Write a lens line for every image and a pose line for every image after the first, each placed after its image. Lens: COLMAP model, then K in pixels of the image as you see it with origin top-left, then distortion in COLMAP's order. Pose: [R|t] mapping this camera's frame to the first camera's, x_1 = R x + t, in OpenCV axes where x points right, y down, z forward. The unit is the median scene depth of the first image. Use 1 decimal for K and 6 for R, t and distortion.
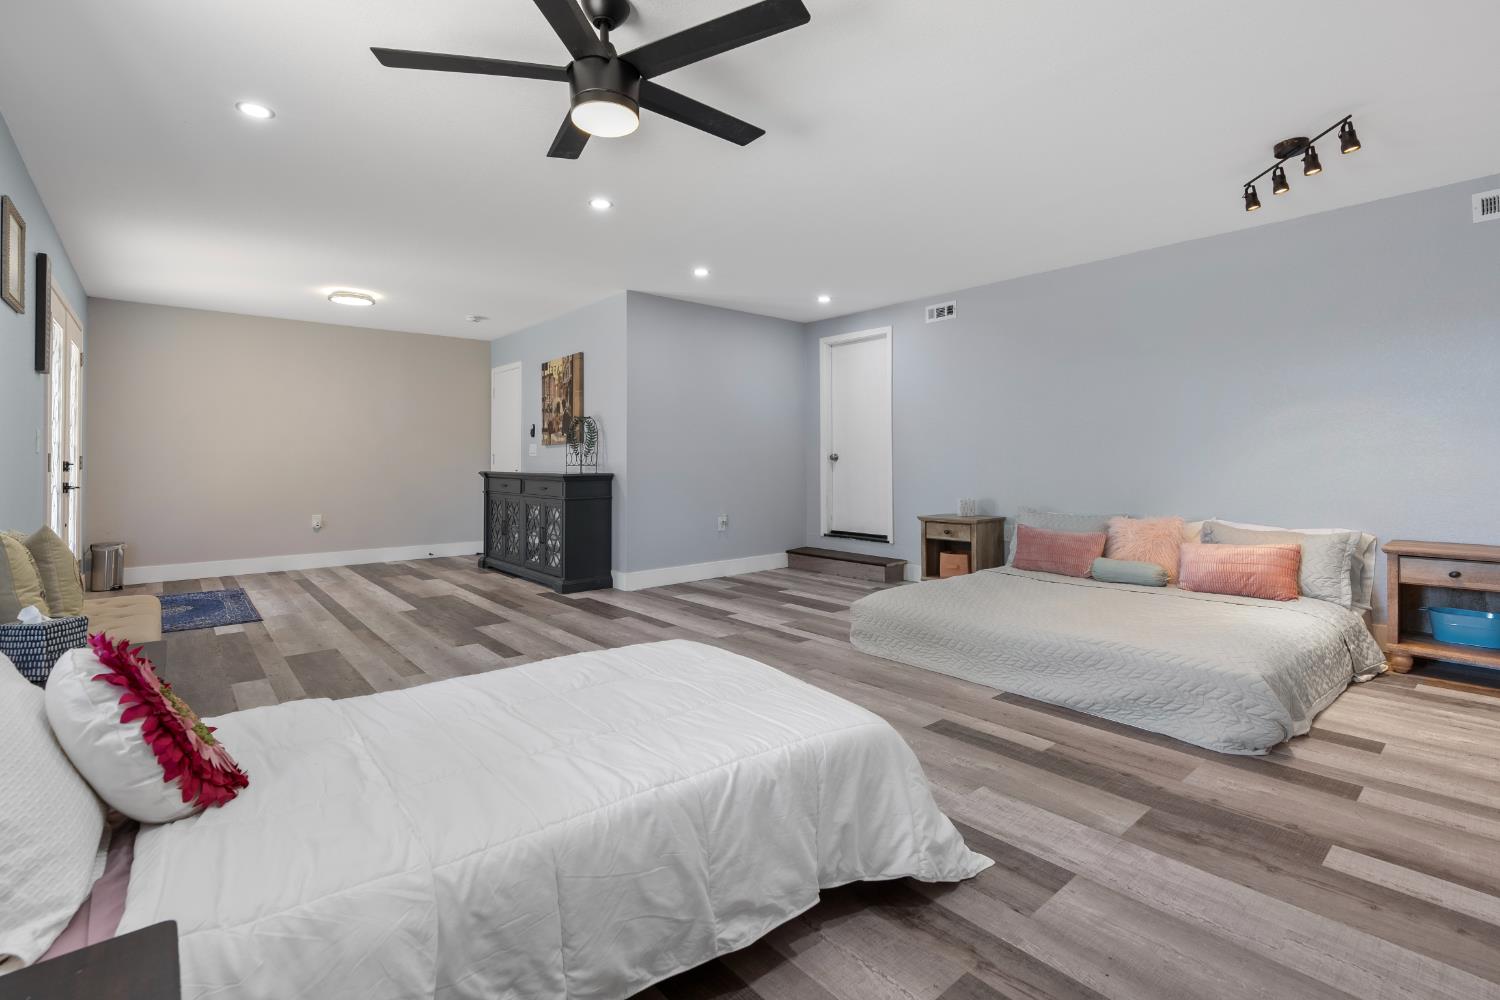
lens RADIAL K [[687.6, 0, 744.8], [0, 687.6, 461.7], [0, 0, 1]] dist [-0.002706, 0.000443]
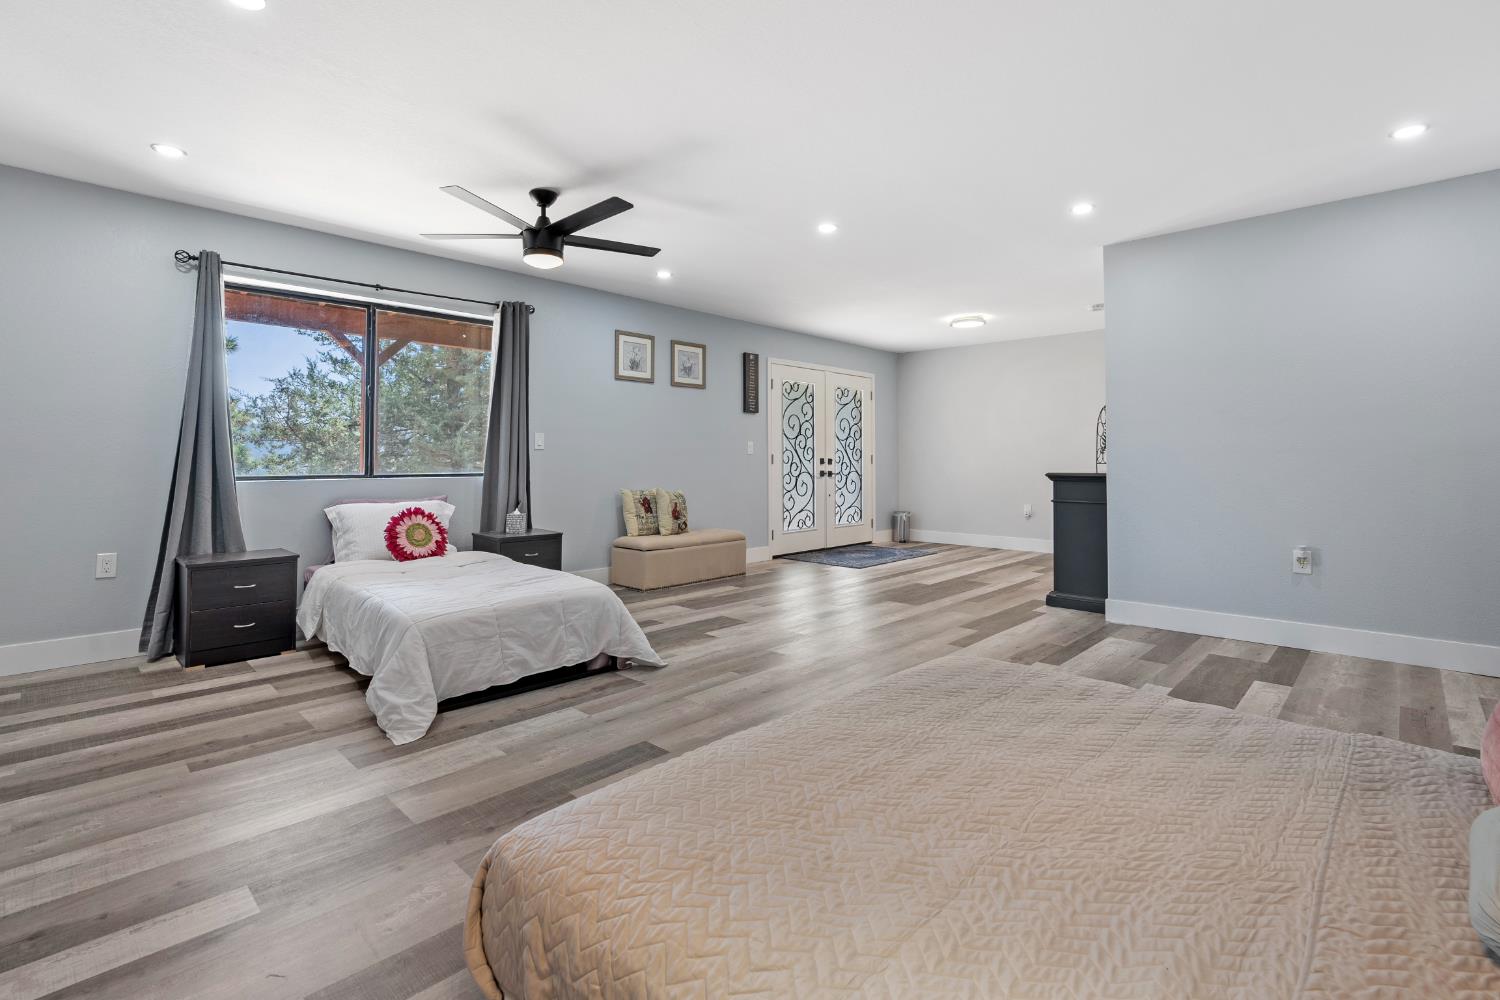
lens RADIAL K [[687.6, 0, 744.8], [0, 687.6, 461.7], [0, 0, 1]] dist [-0.002706, 0.000443]
pose [[0.090822, 0.003316, -0.995862, 1.551432], [0.001384, 0.999993, 0.003456, -0.001730], [0.995866, -0.001692, 0.090817, 1.342997]]
